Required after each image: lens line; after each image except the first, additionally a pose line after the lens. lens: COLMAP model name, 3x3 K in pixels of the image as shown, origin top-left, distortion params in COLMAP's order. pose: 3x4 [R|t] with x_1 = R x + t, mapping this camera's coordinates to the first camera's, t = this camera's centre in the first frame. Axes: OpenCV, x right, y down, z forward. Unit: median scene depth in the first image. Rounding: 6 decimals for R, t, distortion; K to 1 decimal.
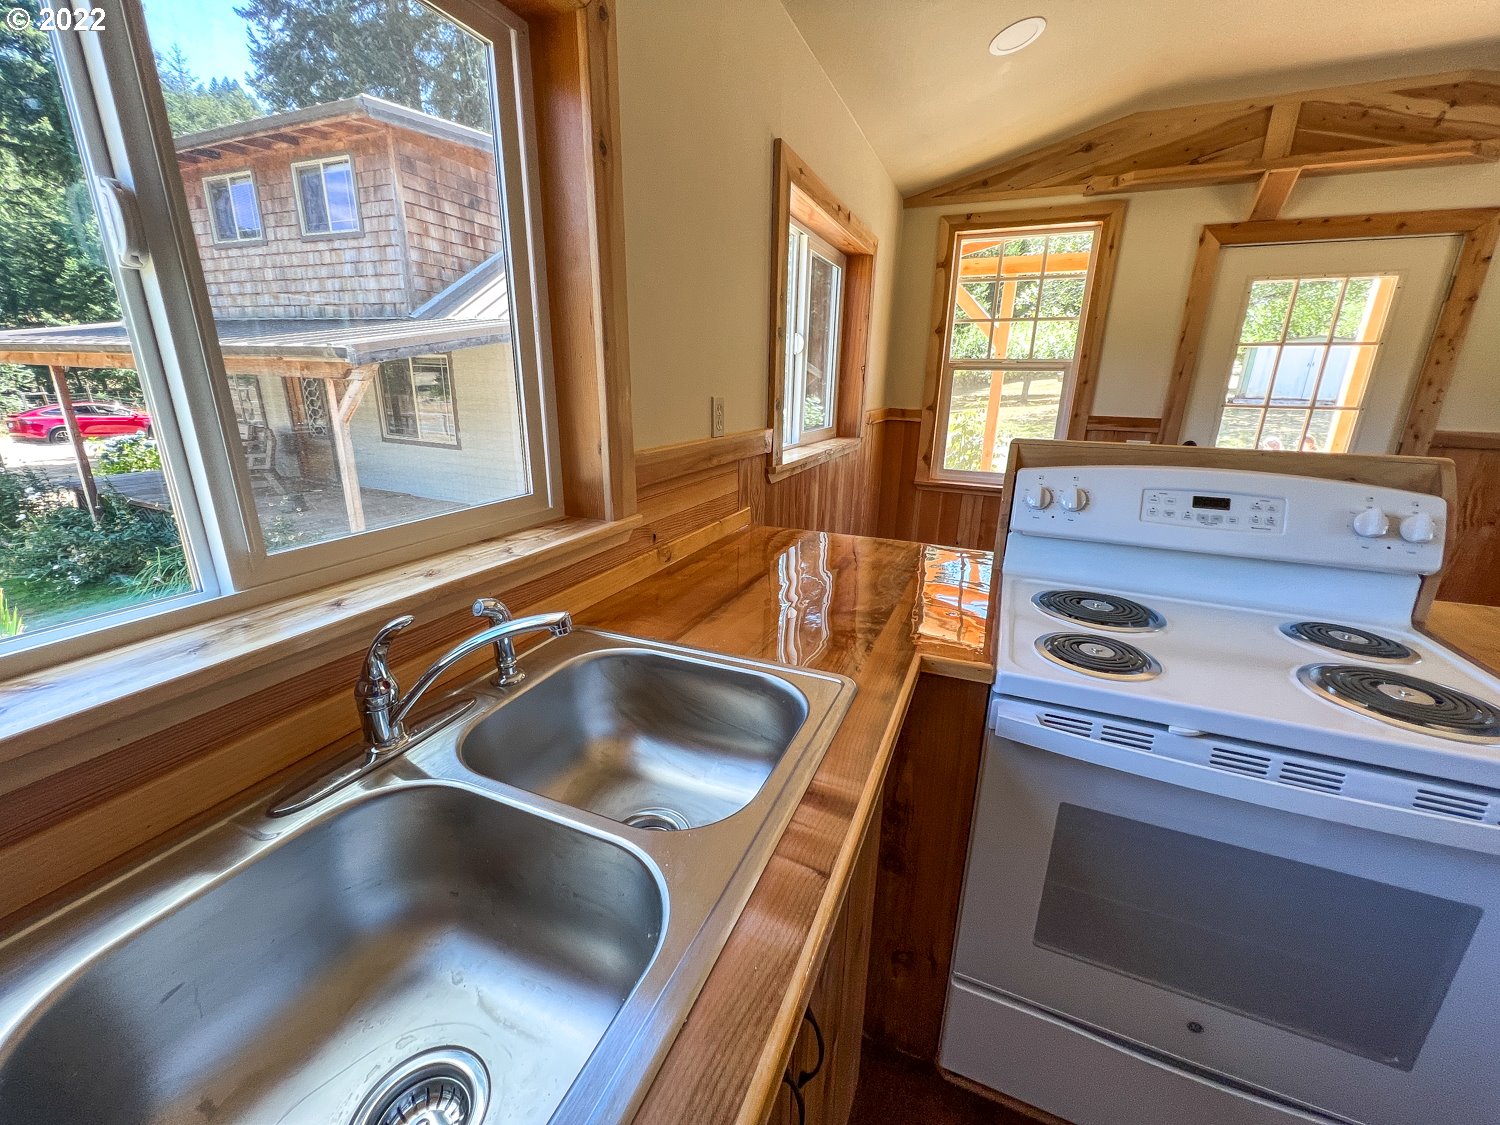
lens RADIAL K [[603.1, 0, 745.6], [0, 603.1, 560.8], [0, 0, 1]] dist [-0.004215, 0.000047]
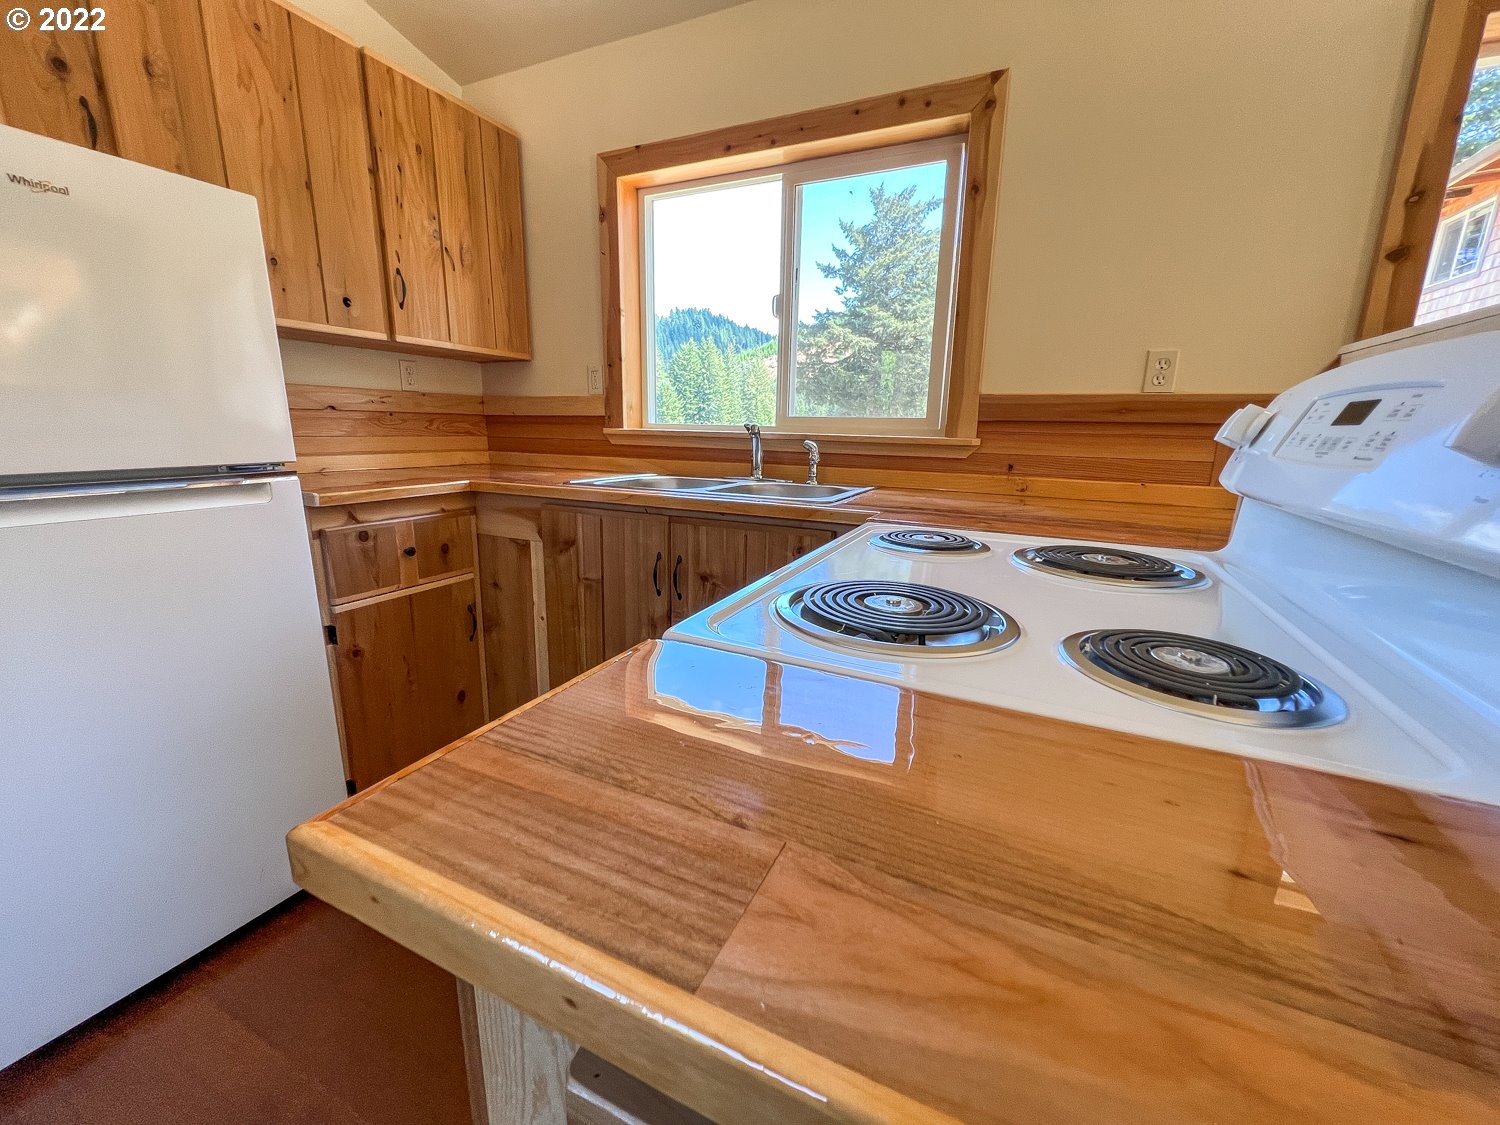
lens RADIAL K [[603.1, 0, 745.6], [0, 603.1, 560.8], [0, 0, 1]] dist [-0.004215, 0.000047]
pose [[-0.032528, 0.207791, -0.977632, 0.540071], [-0.308343, 0.928352, 0.207576, 0.025482], [0.950719, 0.308198, 0.033874, 0.241416]]
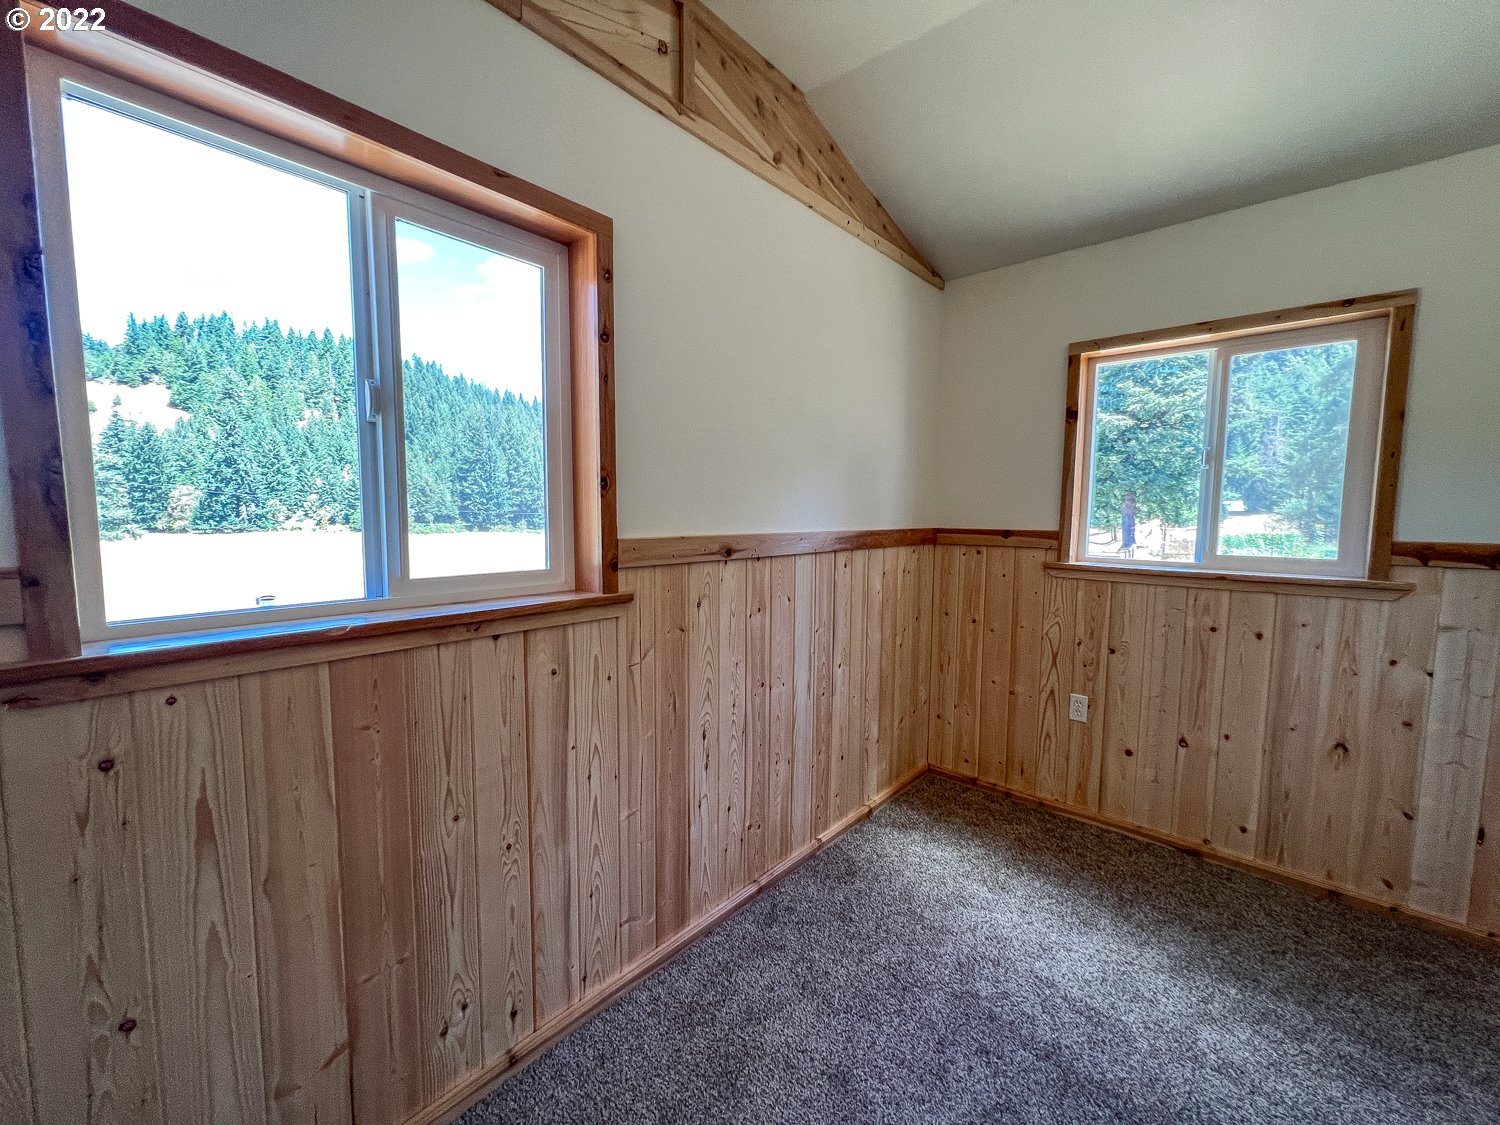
lens RADIAL K [[601.6, 0, 744.3], [0, 601.6, 560.9], [0, 0, 1]] dist [-0.000128, 0.000835]
pose [[-0.375657, 0.067413, -0.924304, 1.066535], [-0.278848, 0.942912, 0.182100, 0.126720], [0.883813, 0.326148, -0.335414, -0.073784]]
